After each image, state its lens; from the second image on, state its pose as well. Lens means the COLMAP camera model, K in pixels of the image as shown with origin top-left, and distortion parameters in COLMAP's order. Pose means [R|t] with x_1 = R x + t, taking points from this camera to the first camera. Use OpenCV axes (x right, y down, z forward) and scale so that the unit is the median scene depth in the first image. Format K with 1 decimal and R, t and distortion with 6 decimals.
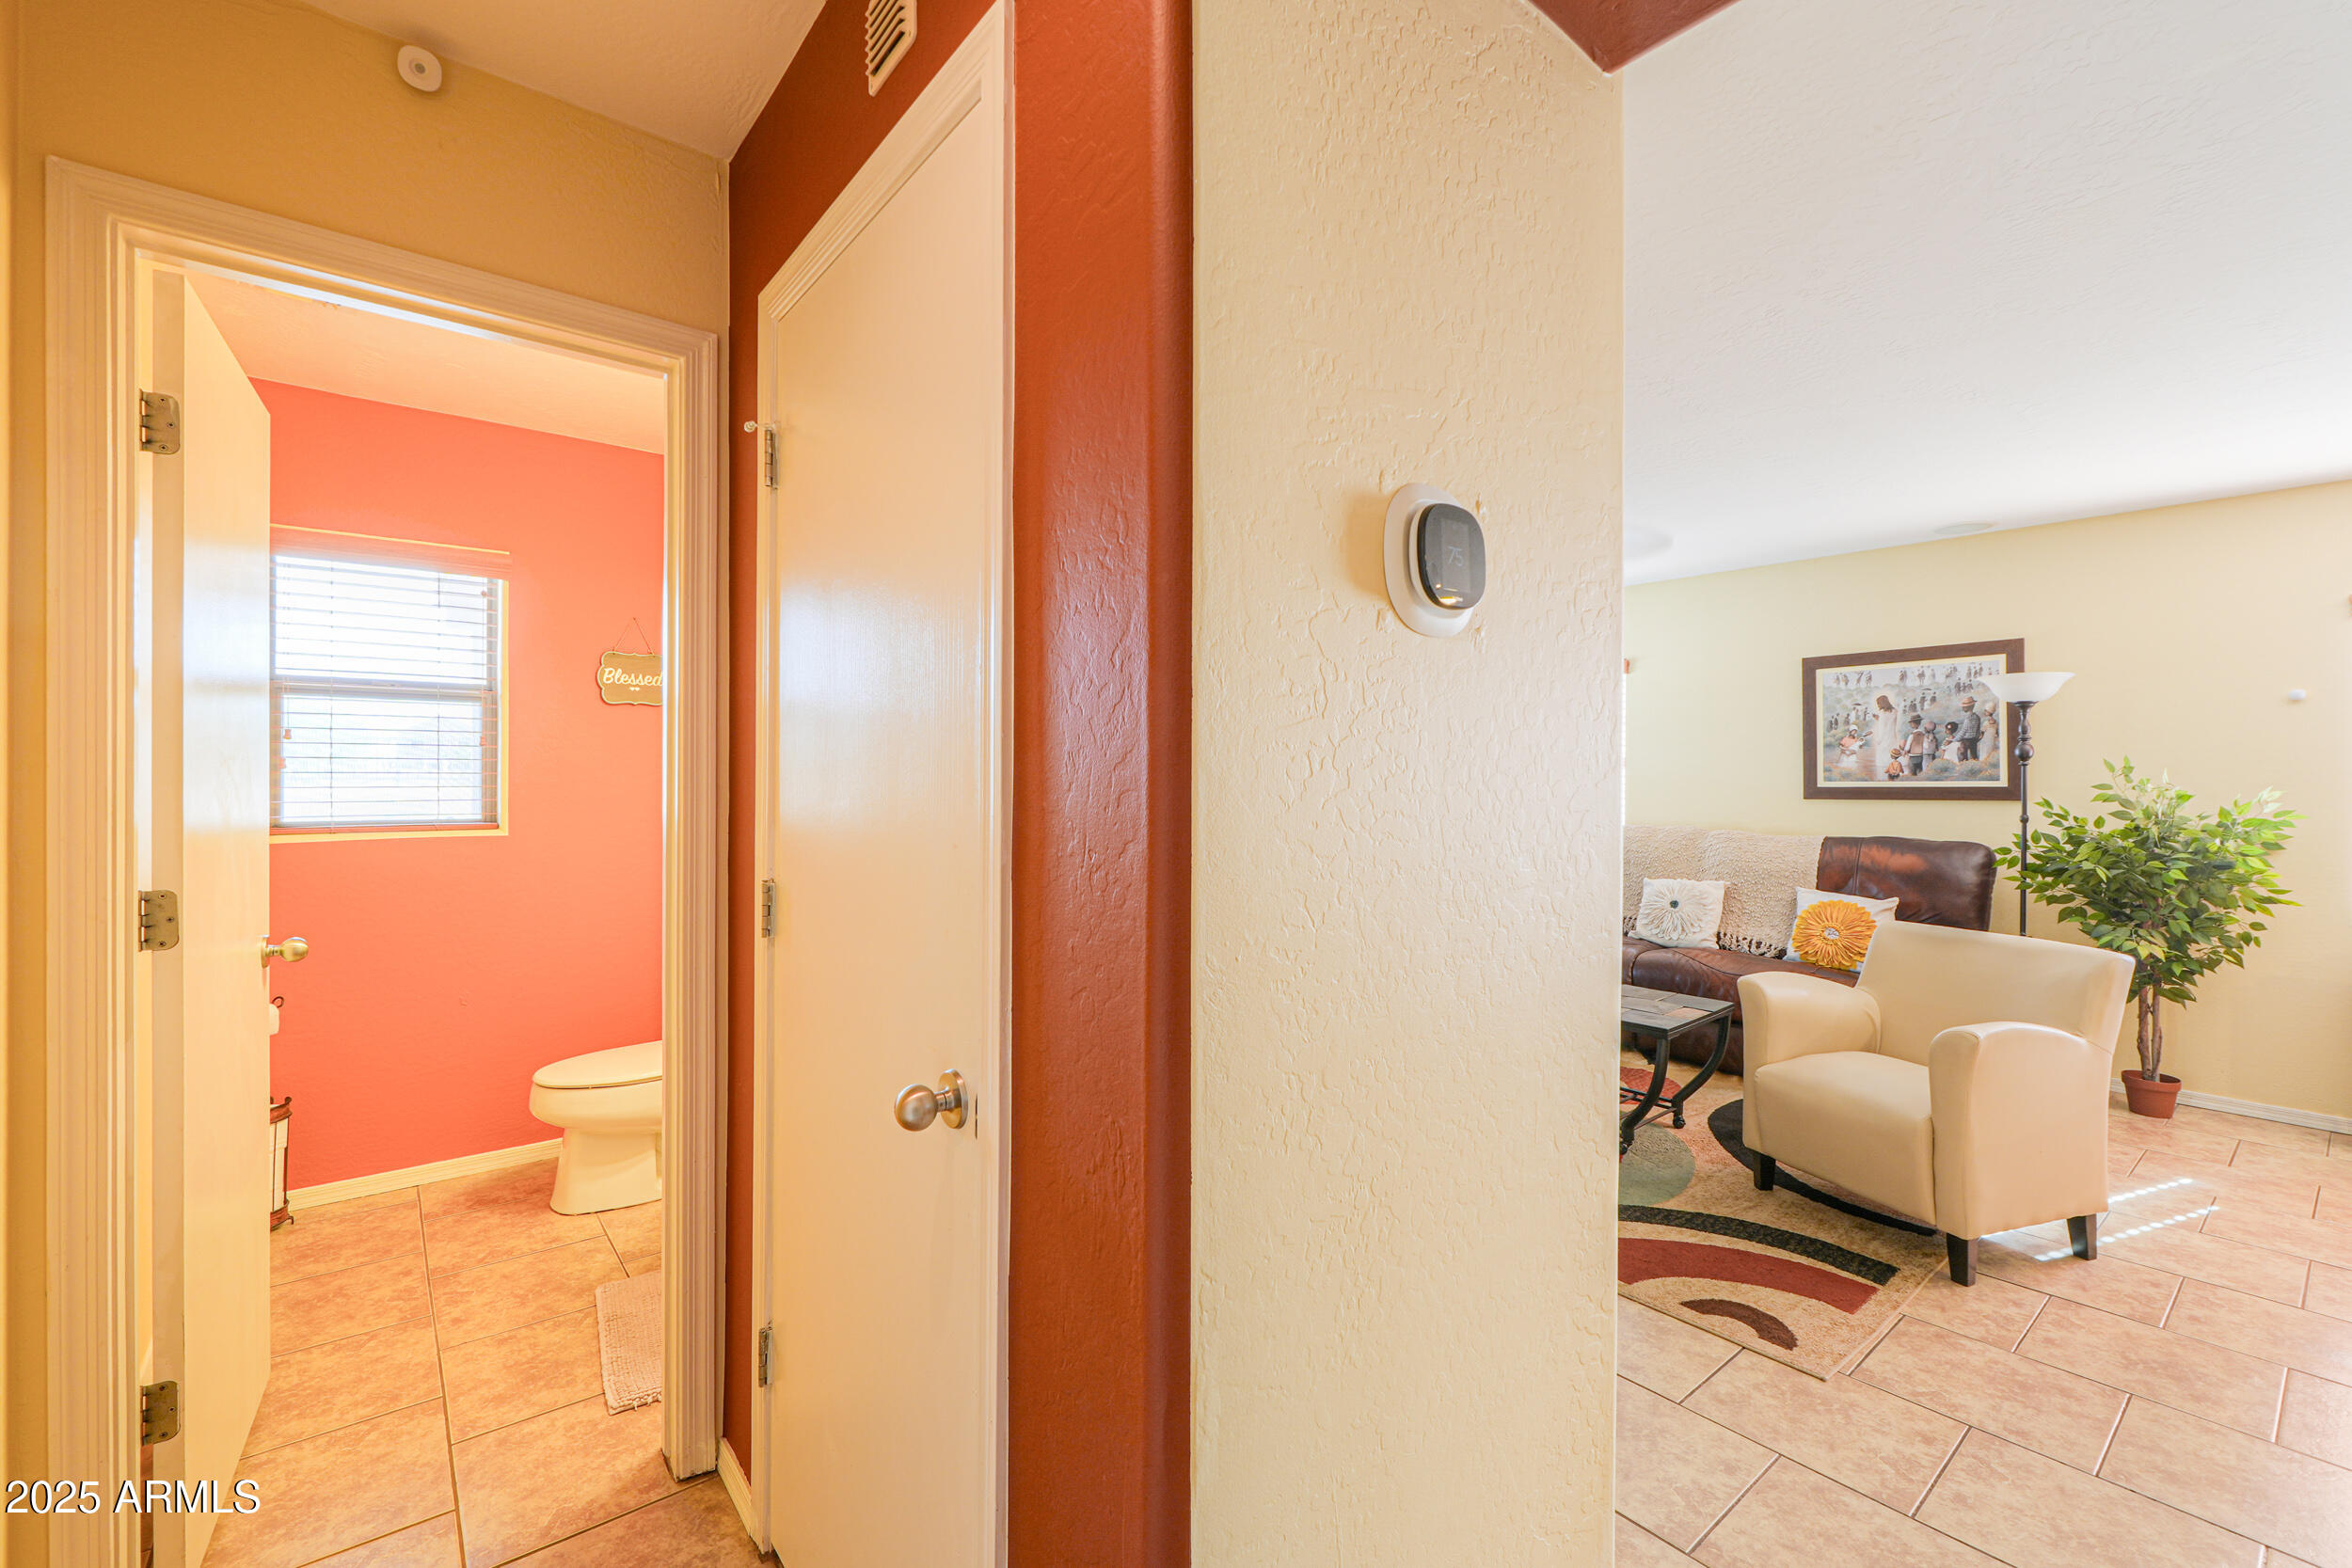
lens RADIAL K [[989.1, 0, 1176.0], [0, 989.1, 784.0], [0, 0, 1]] dist [0.001097, 0.000318]
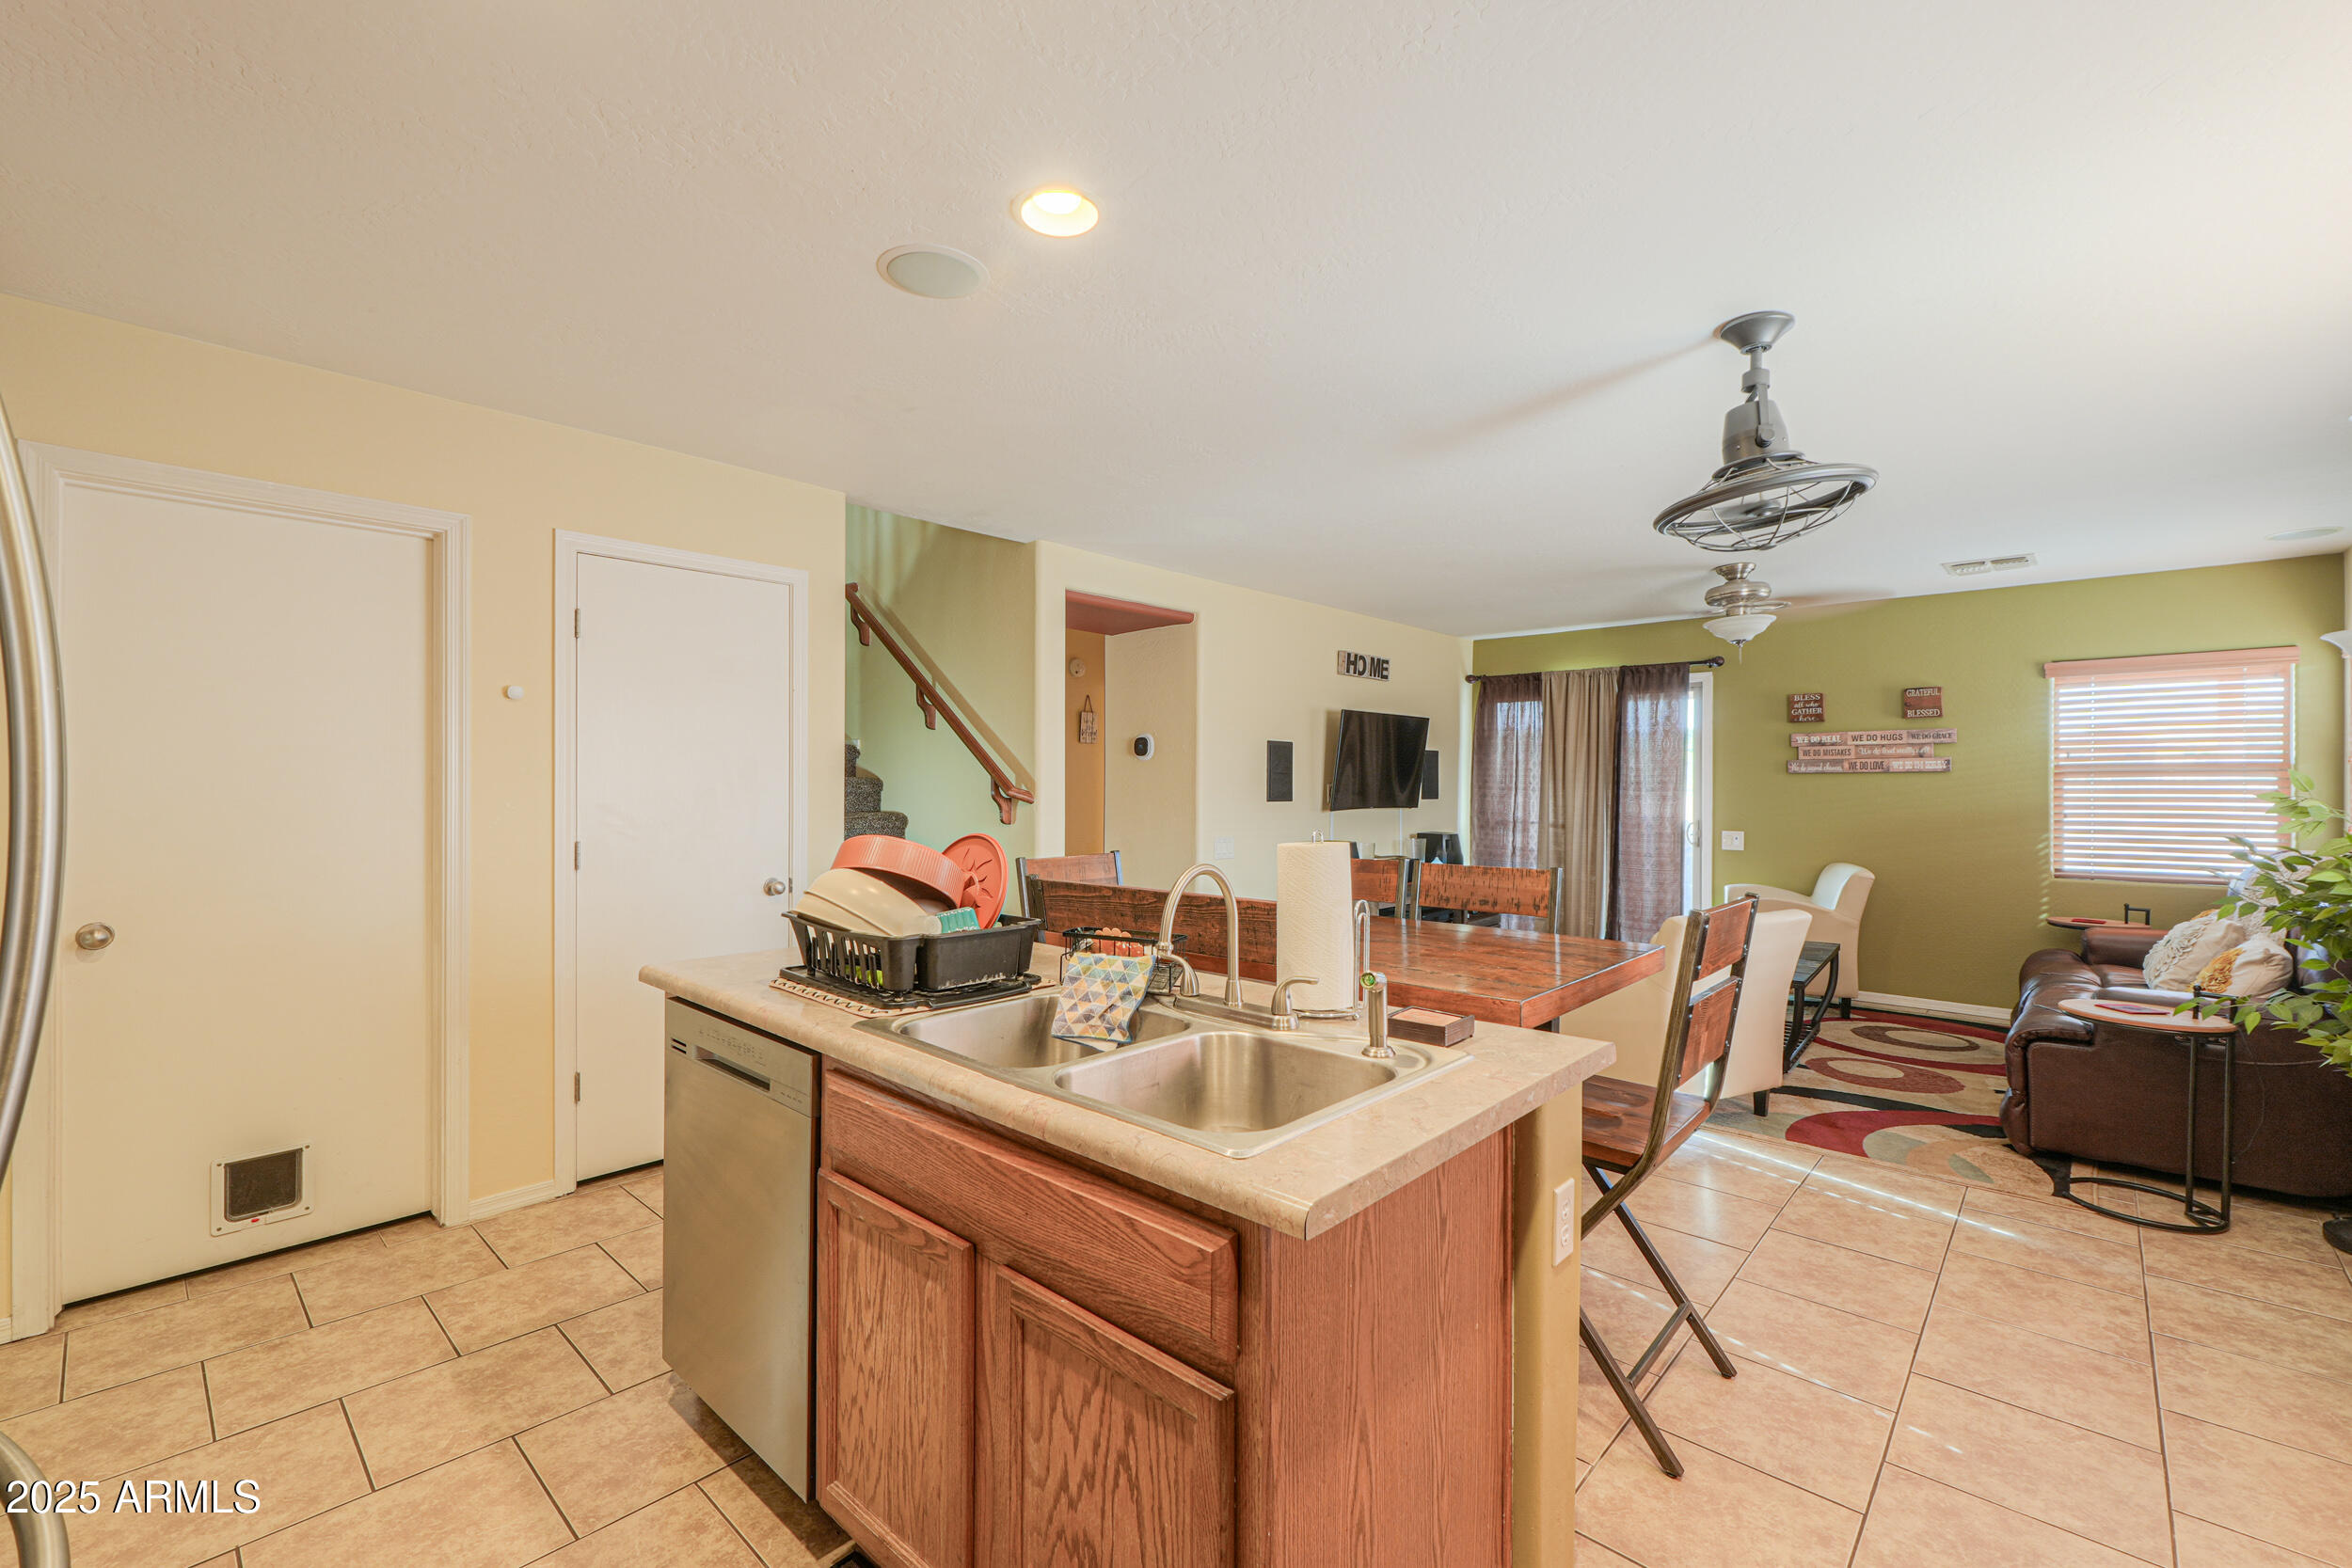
lens RADIAL K [[989.1, 0, 1176.0], [0, 989.1, 784.0], [0, 0, 1]] dist [0.001097, 0.000318]
pose [[0.147017, -0.006425, -0.989113, 1.381054], [-0.010784, 0.999909, -0.008098, 0.008154], [0.989075, 0.011857, 0.146934, 0.091279]]
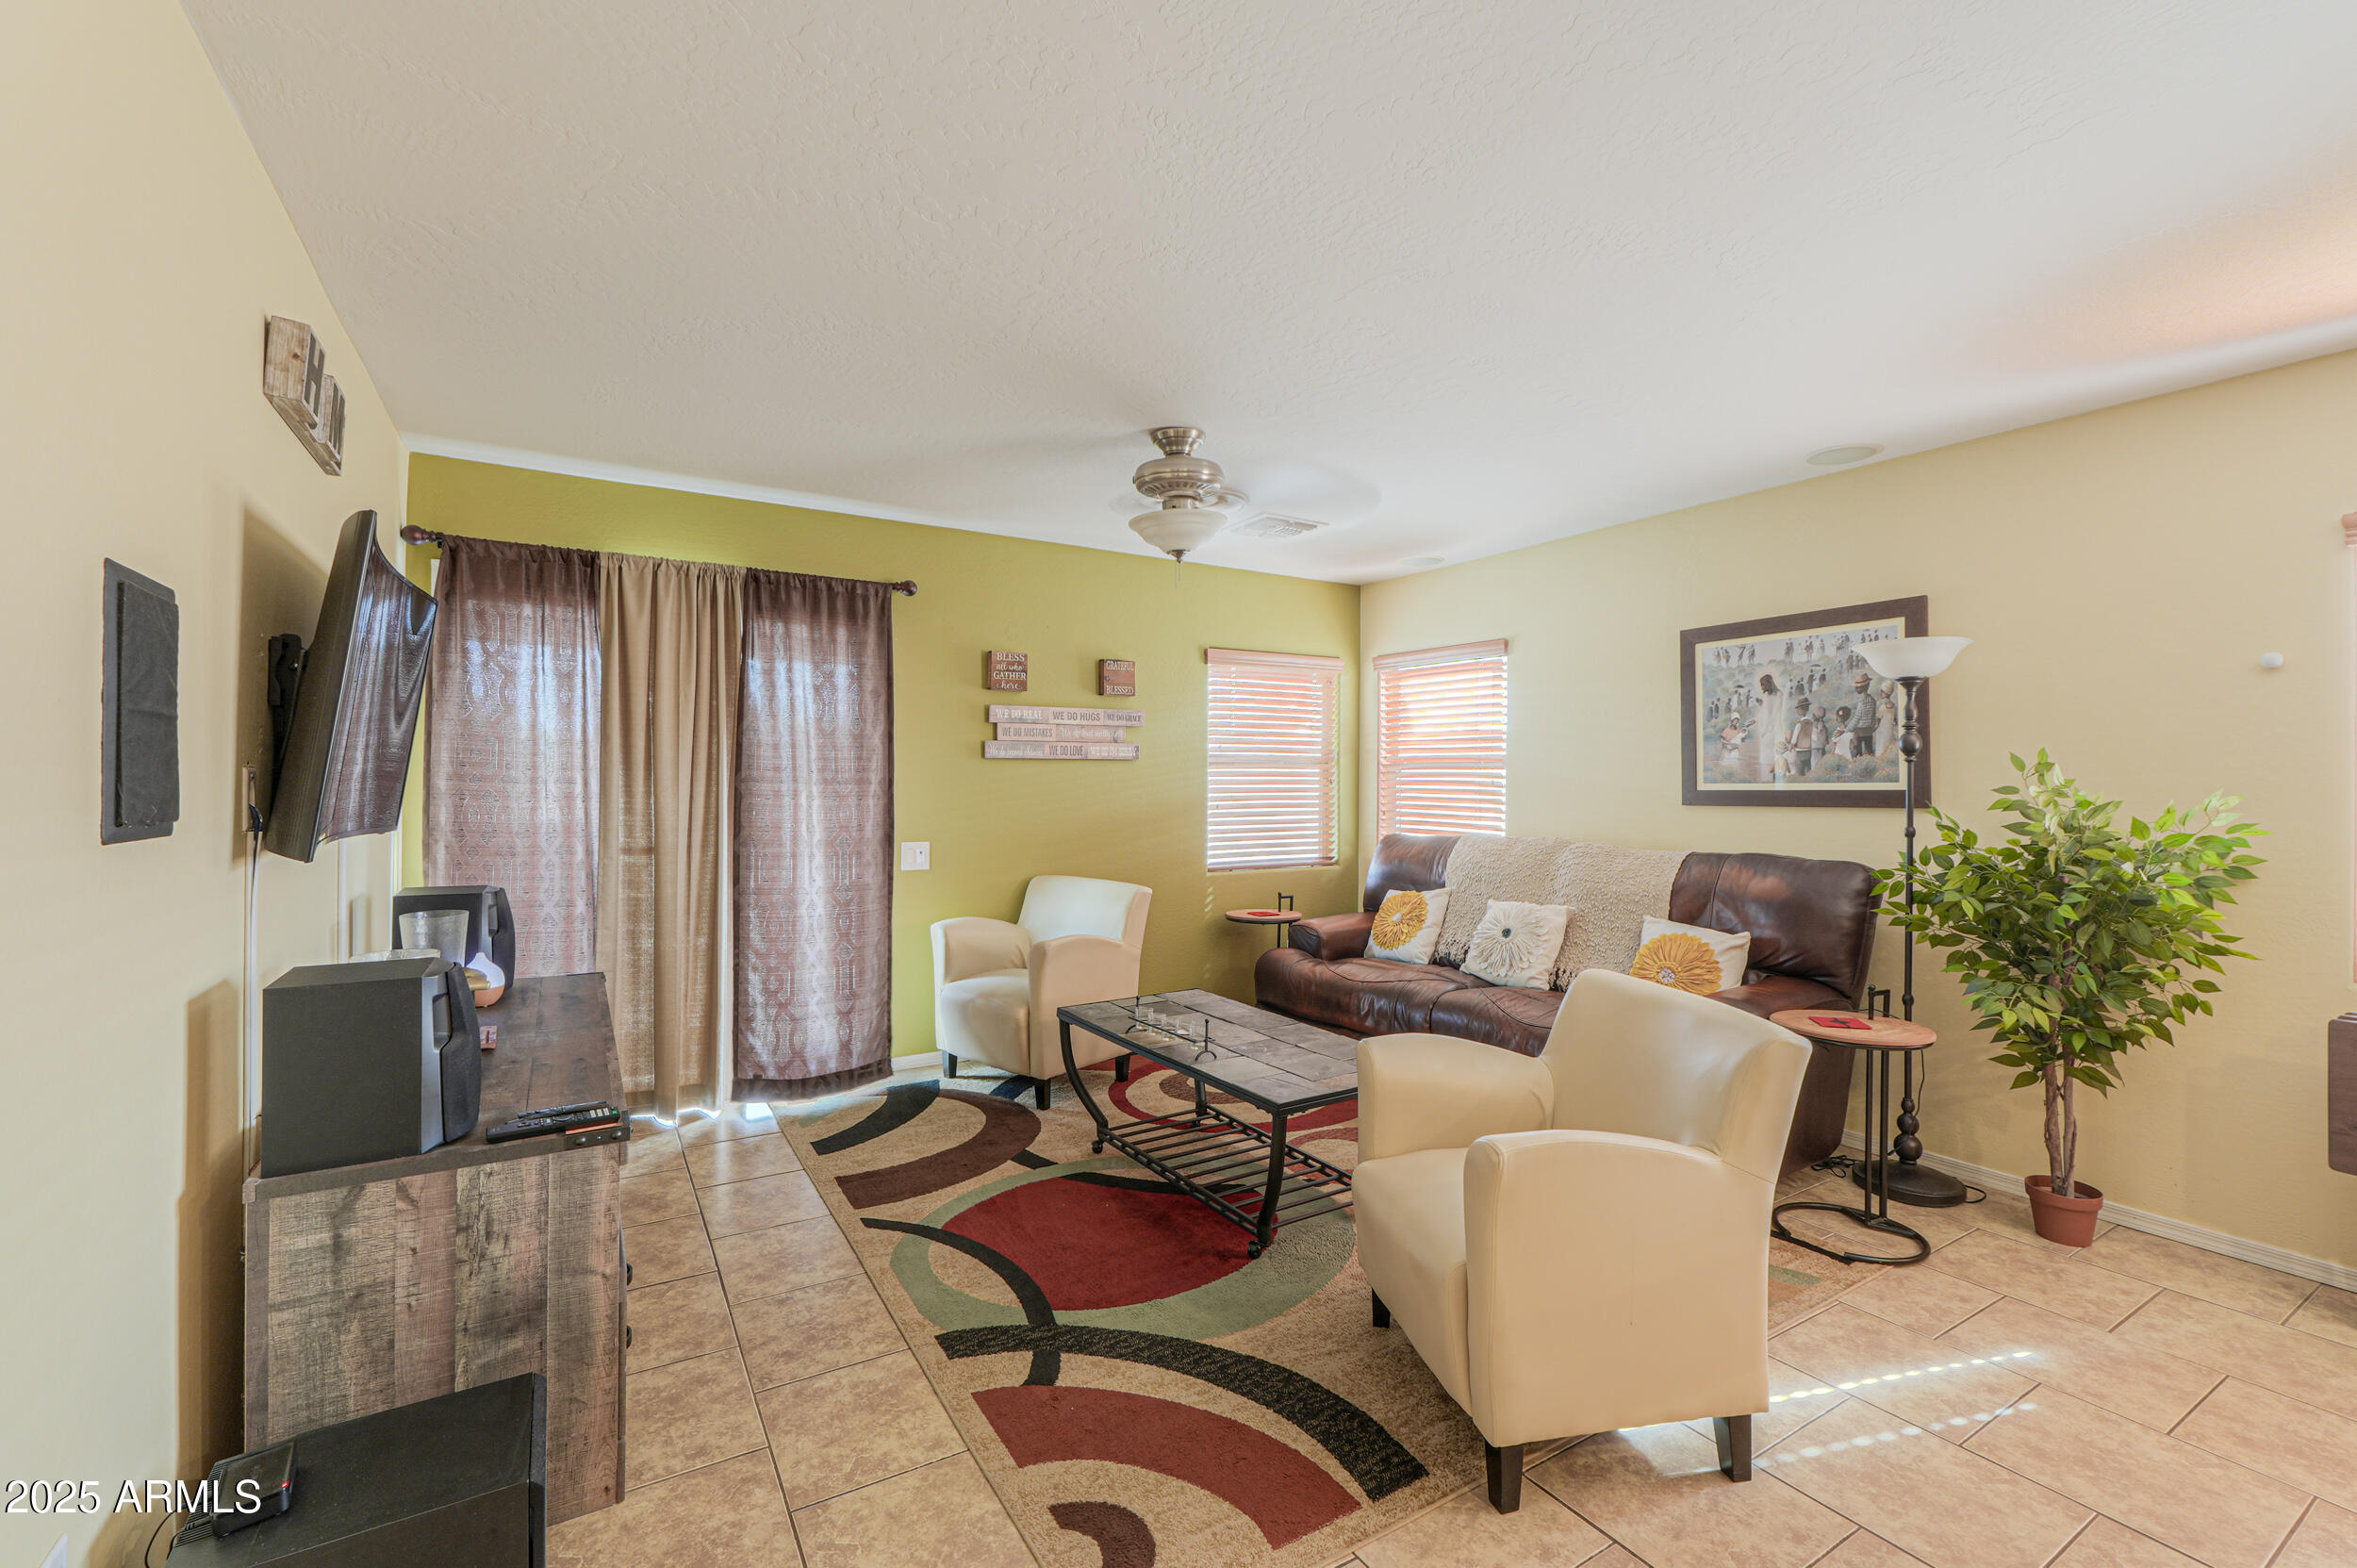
lens RADIAL K [[995.5, 0, 1177.7], [0, 995.5, 777.1], [0, 0, 1]] dist [-0.000988, -0.000467]
pose [[0.990524, -0.000267, -0.137342, 0.403961], [-0.001123, 0.999949, -0.010042, 0.001264], [0.137338, 0.010101, 0.990473, 0.167854]]
